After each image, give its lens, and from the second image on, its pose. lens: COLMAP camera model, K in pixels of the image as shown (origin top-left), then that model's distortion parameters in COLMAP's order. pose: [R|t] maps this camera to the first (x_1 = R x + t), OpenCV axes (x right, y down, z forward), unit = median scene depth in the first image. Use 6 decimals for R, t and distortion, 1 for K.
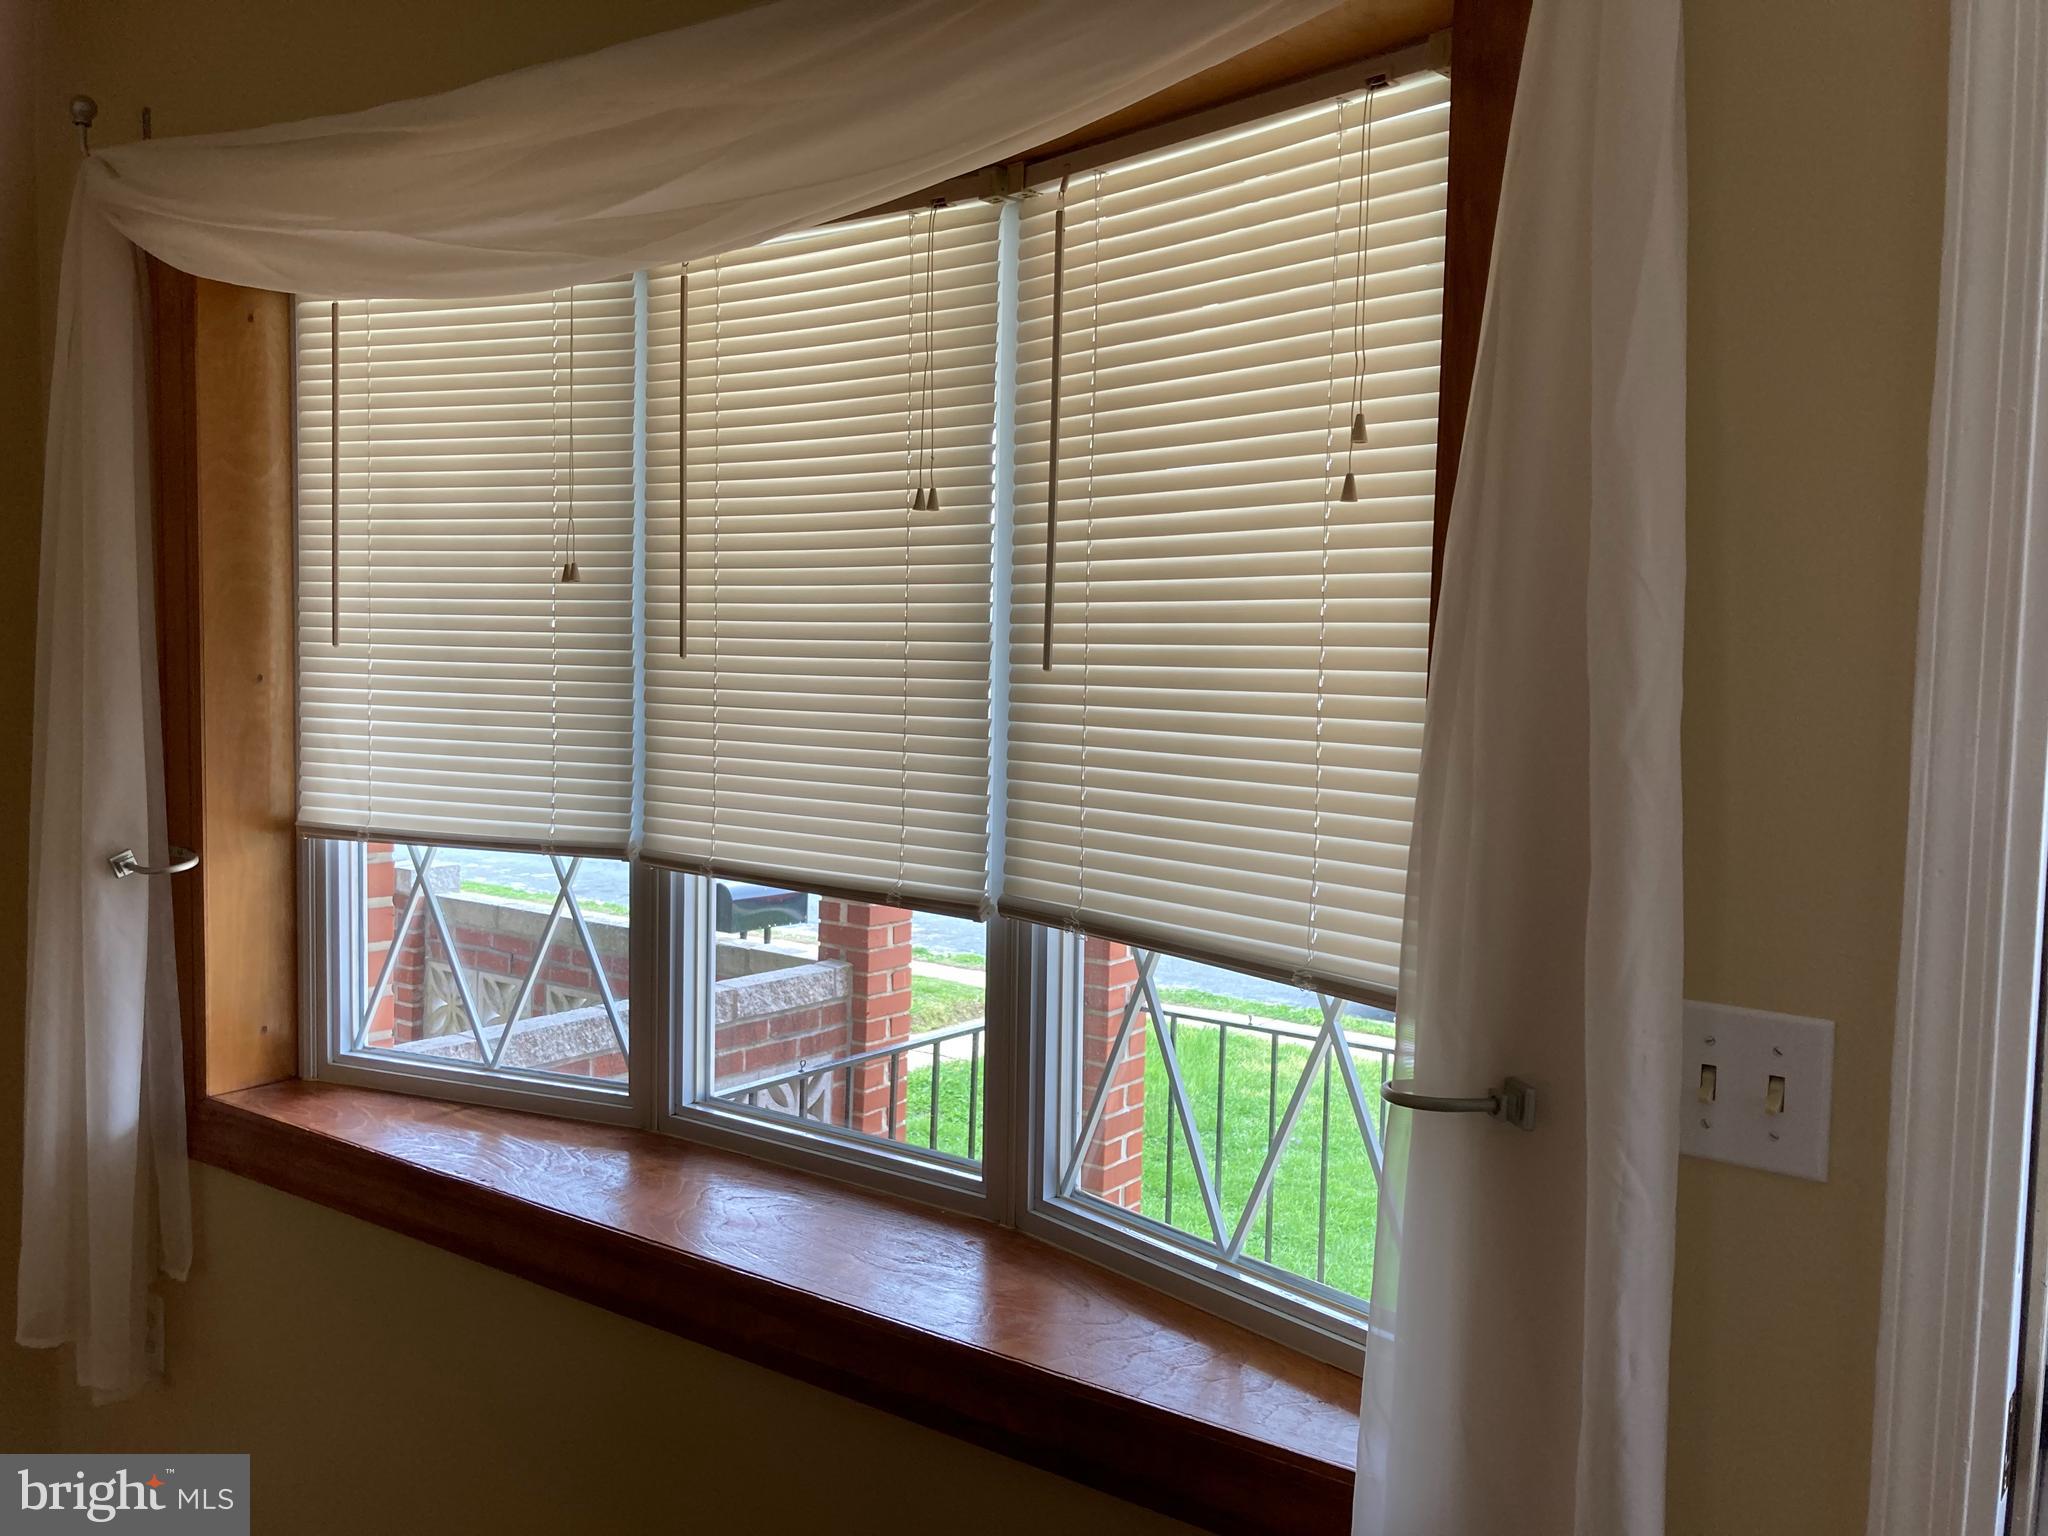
lens RADIAL K [[1698.5, 0, 1015.2], [0, 1698.5, 759.0], [0, 0, 1]] dist [0.009380, 0.000276]
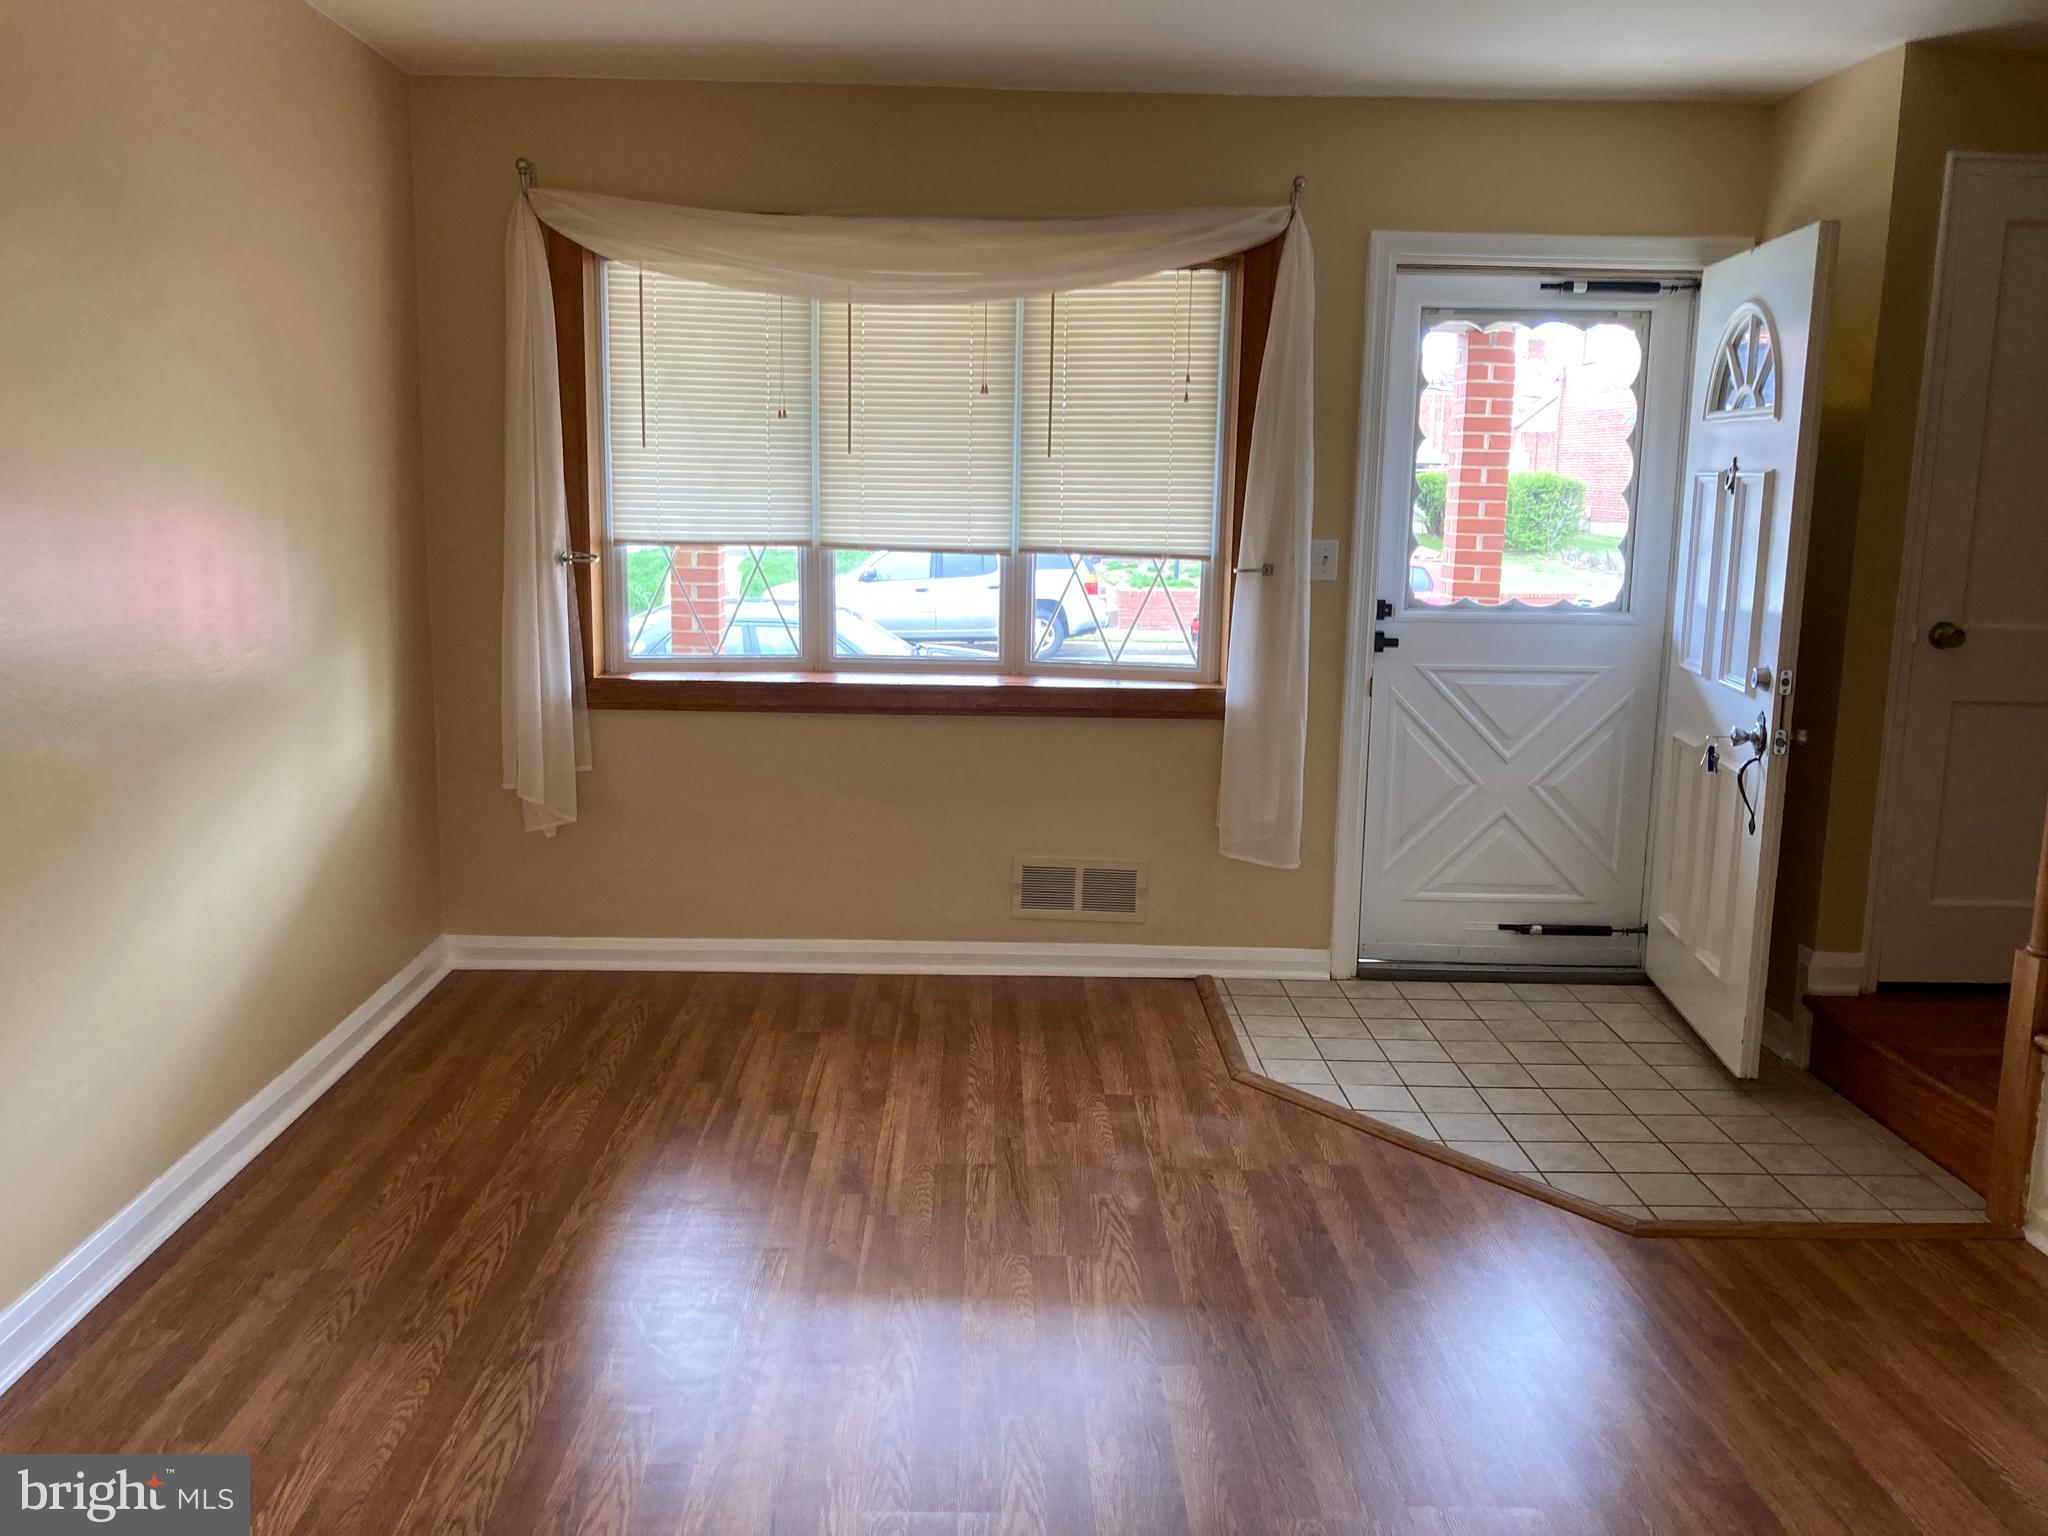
lens RADIAL K [[1698.5, 0, 1015.2], [0, 1698.5, 759.0], [0, 0, 1]] dist [0.009380, 0.000276]
pose [[0.795221, -0.097318, 0.598459, -1.389440], [0.041730, 0.993479, 0.106103, 0.112438], [-0.604882, -0.059401, 0.794097, -0.944803]]
